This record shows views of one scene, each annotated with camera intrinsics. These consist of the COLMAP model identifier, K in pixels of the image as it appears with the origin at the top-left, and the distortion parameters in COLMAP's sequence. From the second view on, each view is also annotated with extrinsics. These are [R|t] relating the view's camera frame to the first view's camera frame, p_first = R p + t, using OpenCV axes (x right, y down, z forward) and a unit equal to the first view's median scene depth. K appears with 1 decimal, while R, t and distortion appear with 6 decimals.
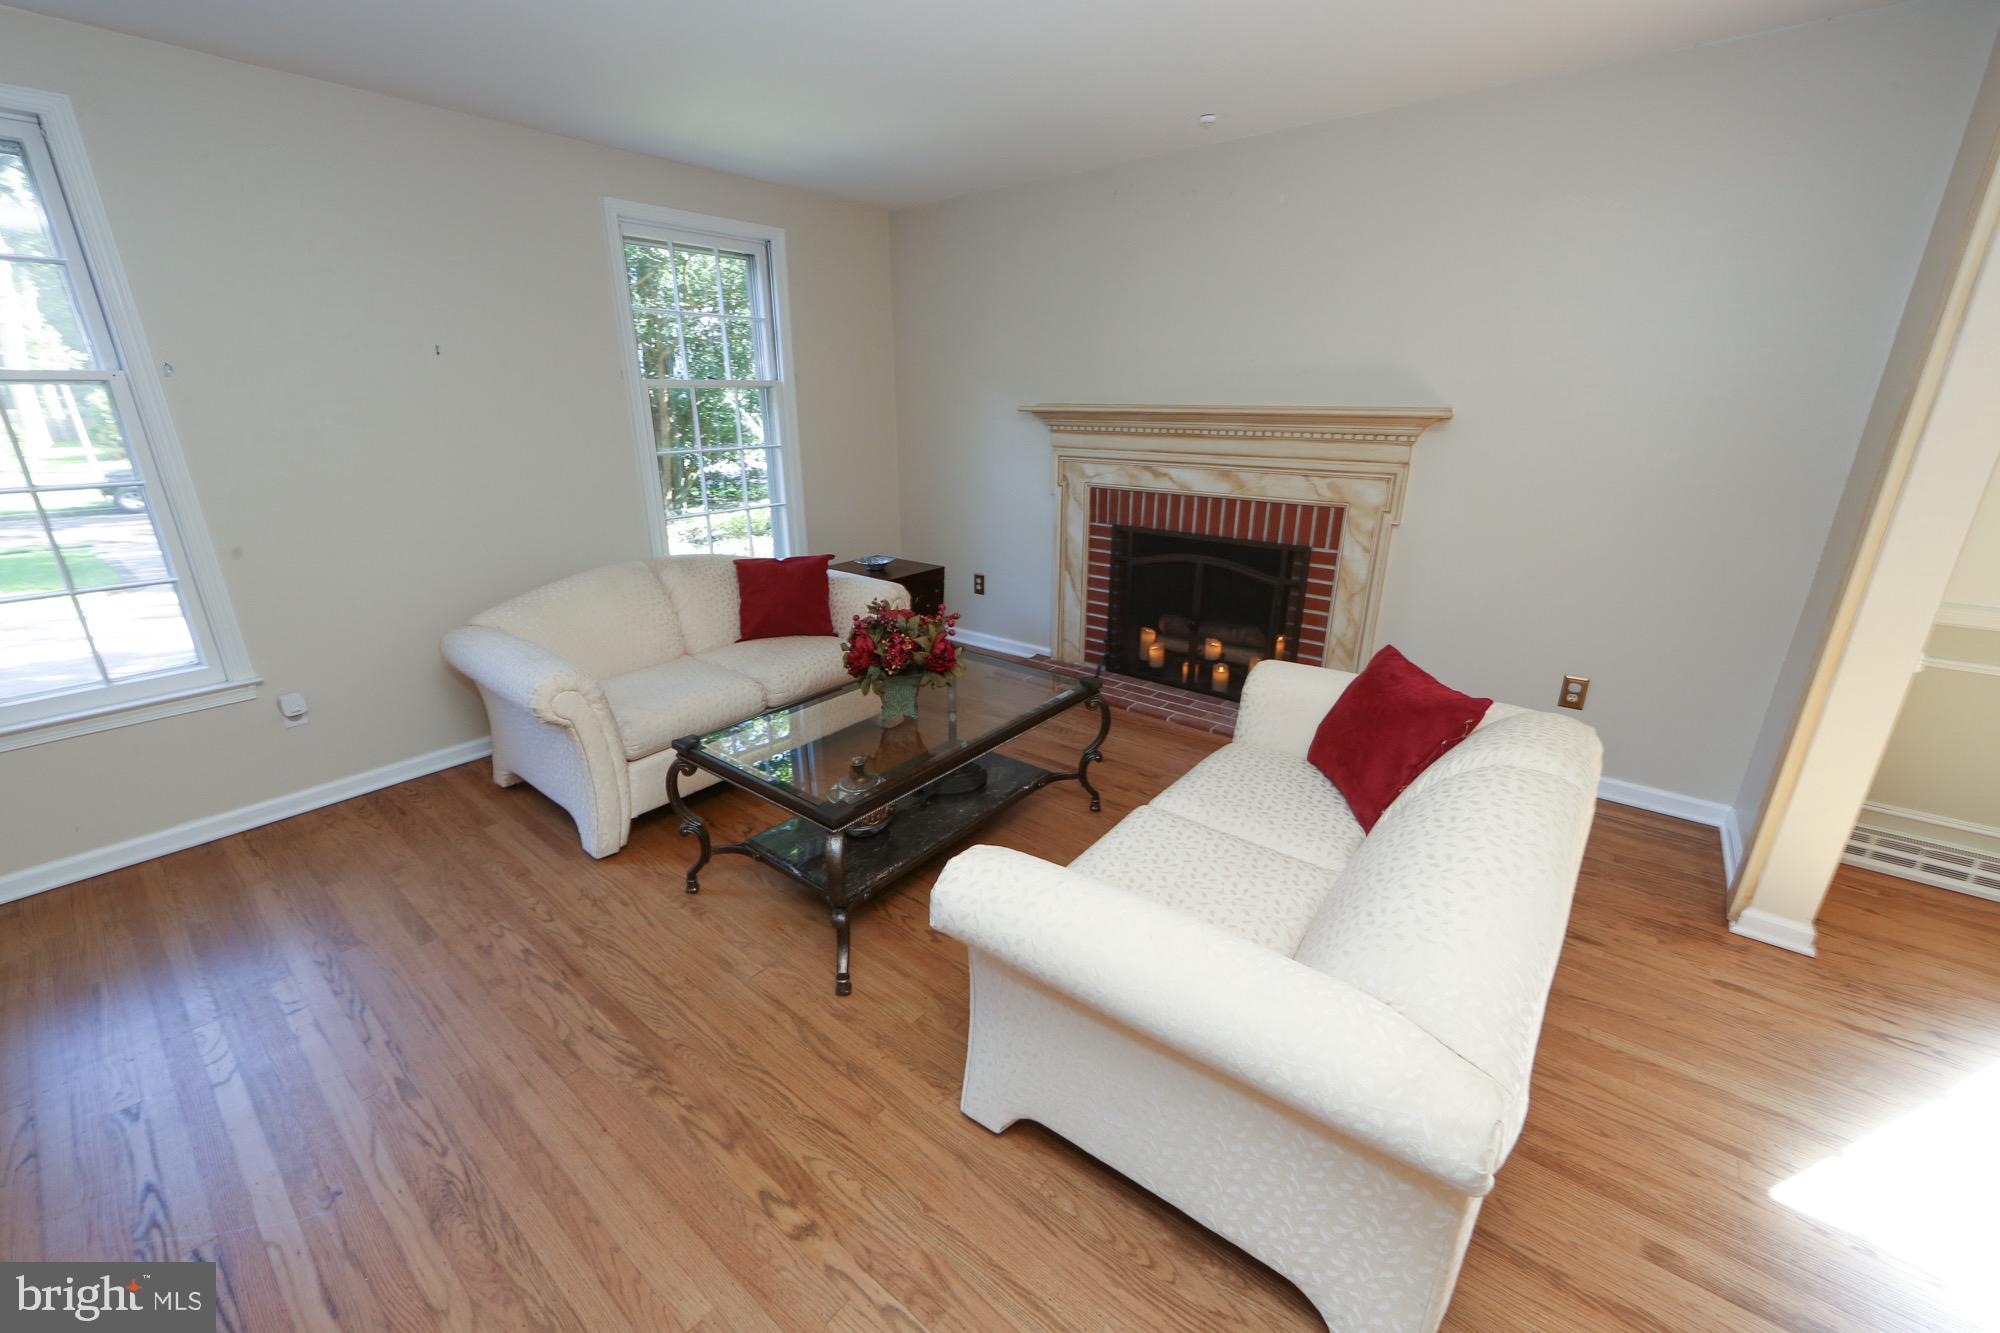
lens RADIAL K [[782.9, 0, 998.1], [0, 782.9, 661.3], [0, 0, 1]] dist [-0.011442, 0.000951]
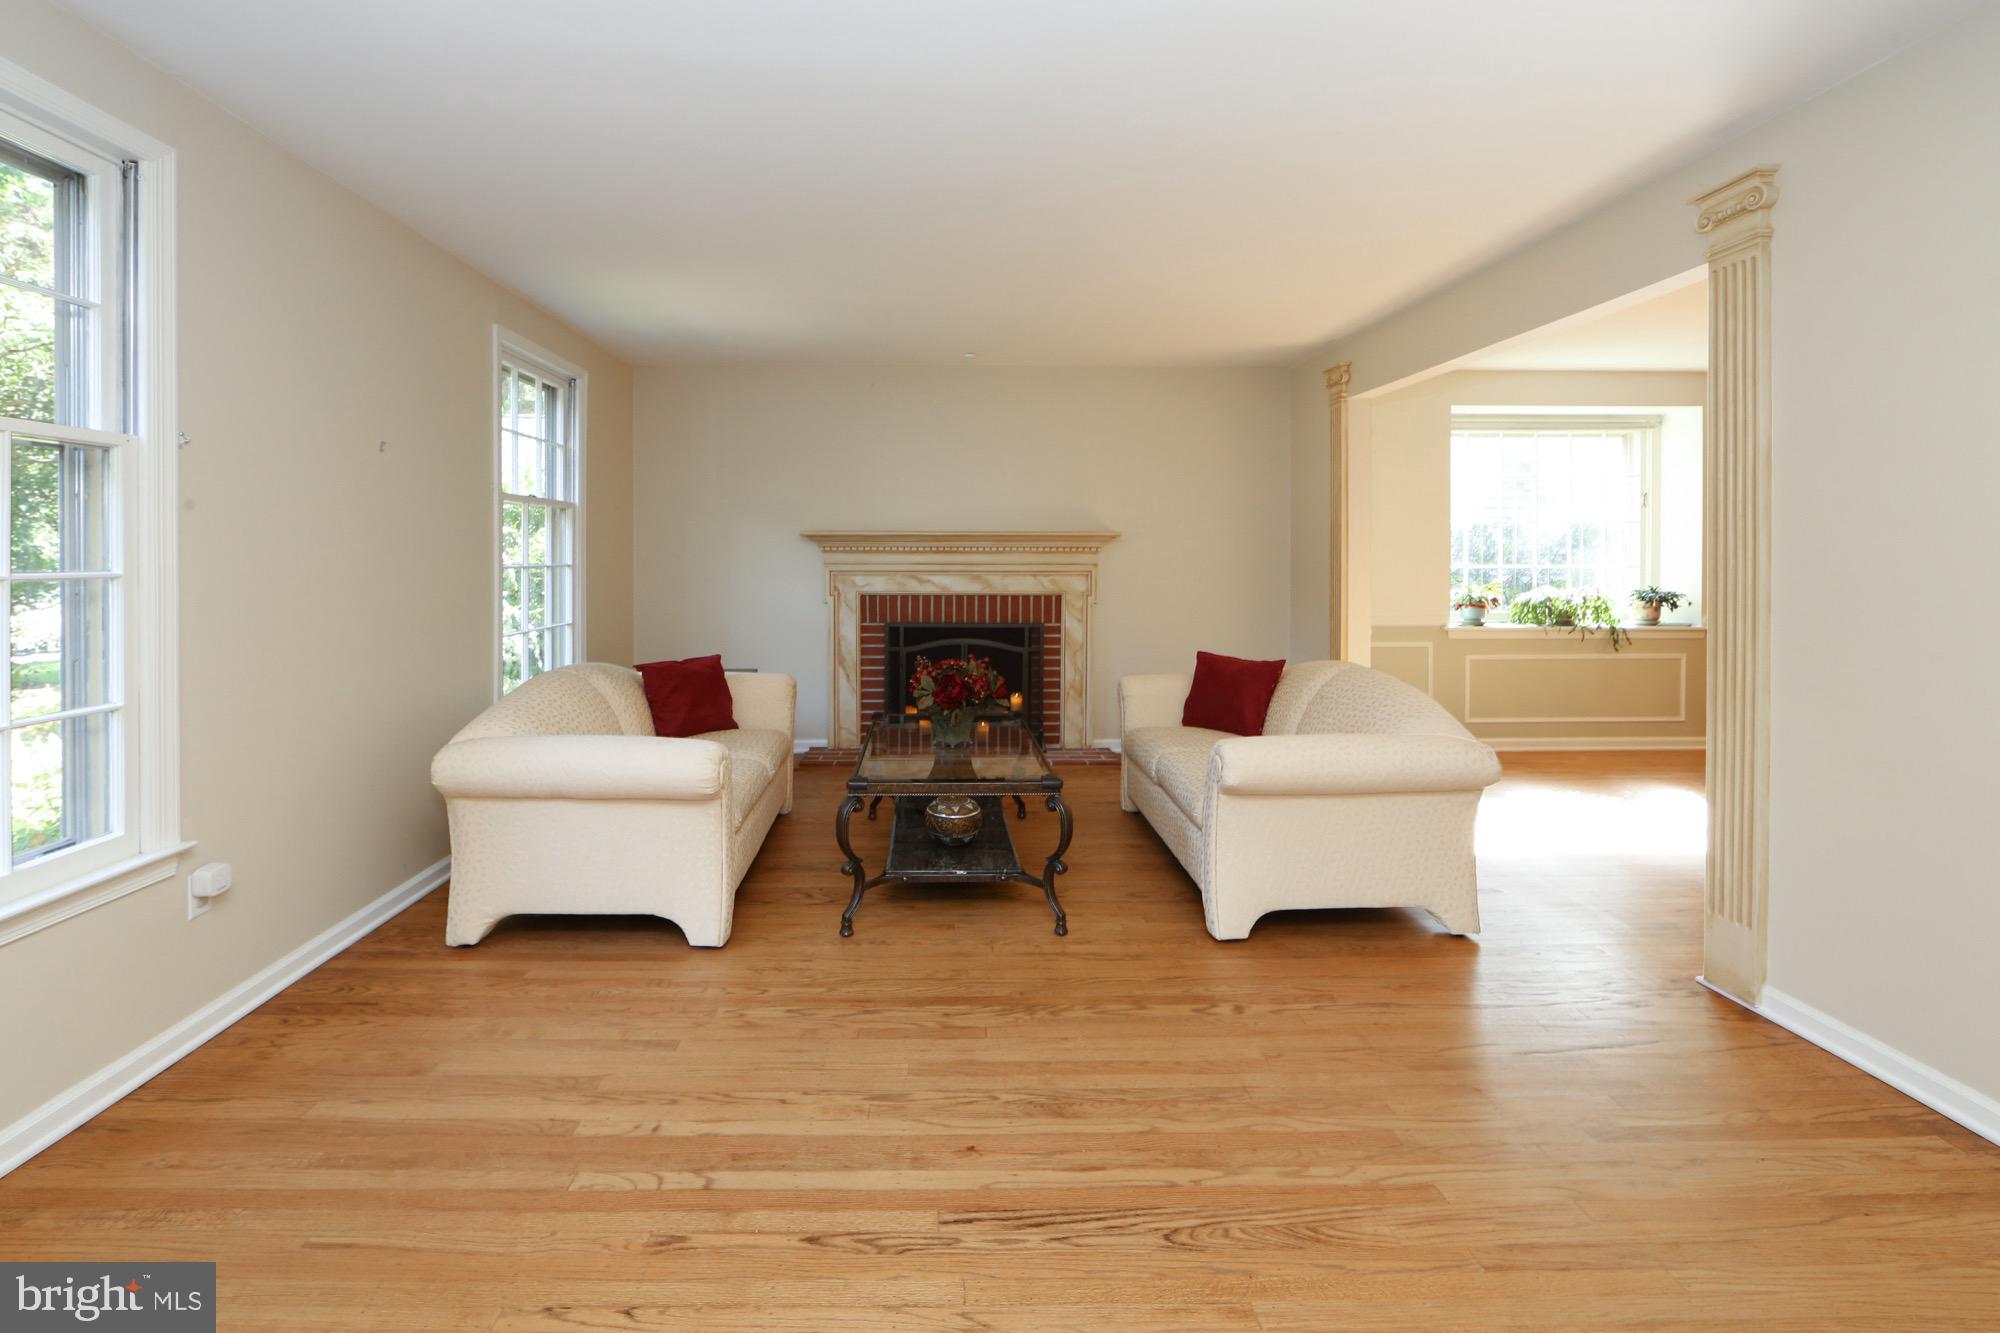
lens RADIAL K [[782.9, 0, 963.5], [0, 782.9, 564.2], [0, 0, 1]] dist [-0.011442, 0.000951]
pose [[0.778747, -0.005036, 0.627318, -0.632941], [0.197101, 0.951295, -0.237042, 0.065686], [-0.595571, 0.308241, 0.741811, -0.026160]]
